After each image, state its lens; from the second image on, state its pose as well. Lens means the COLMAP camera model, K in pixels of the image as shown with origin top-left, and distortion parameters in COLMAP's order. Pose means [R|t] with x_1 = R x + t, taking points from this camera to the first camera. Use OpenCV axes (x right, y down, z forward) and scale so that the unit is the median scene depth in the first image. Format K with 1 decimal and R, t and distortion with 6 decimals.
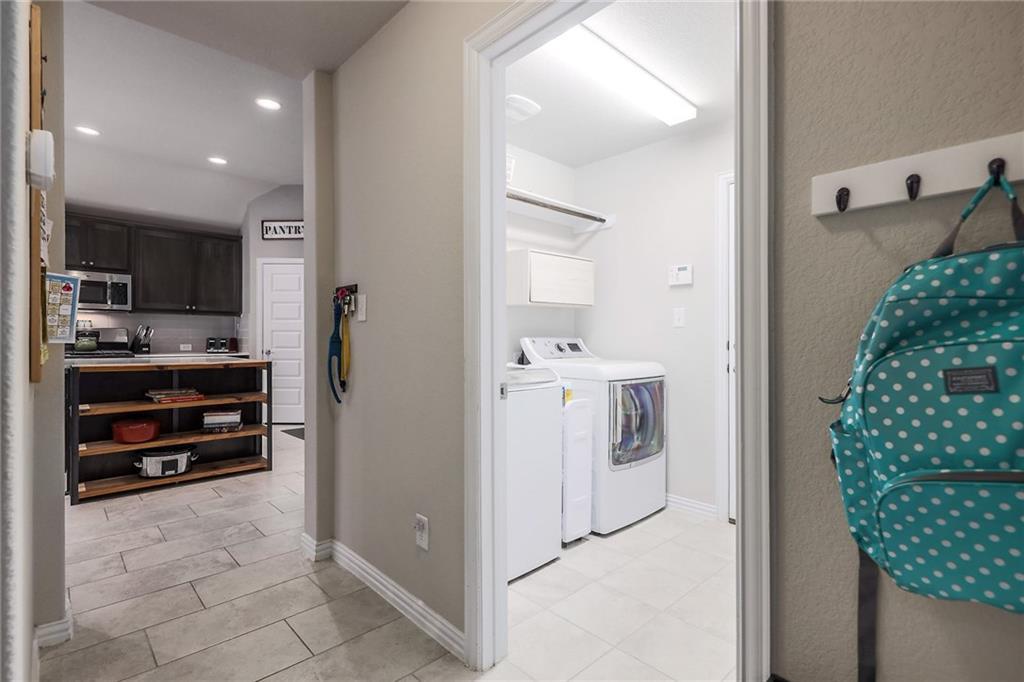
lens RADIAL K [[477.5, 0, 530.2], [0, 477.5, 338.3], [0, 0, 1]] dist [0.002316, 0.000024]
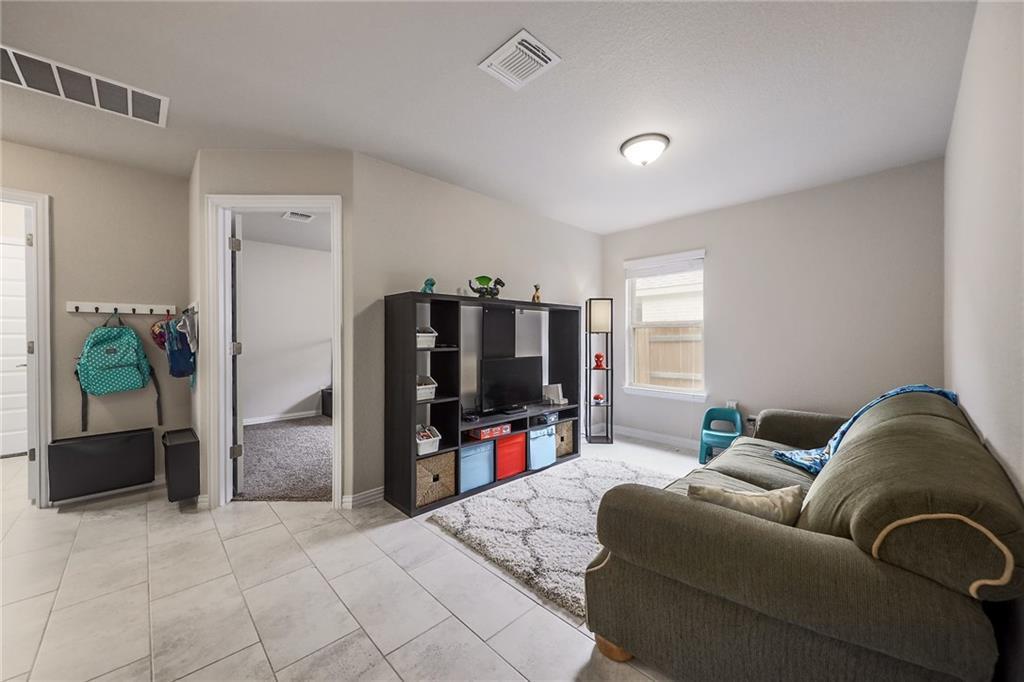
lens RADIAL K [[385.9, 0, 512.0], [0, 385.9, 341.0], [0, 0, 1]] dist [-0.001007, -0.000138]
pose [[0.015653, -0.014125, 0.999778, -3.055312], [-0.005140, 0.999886, 0.014207, -0.104426], [-0.999864, -0.005361, 0.015578, -3.271504]]
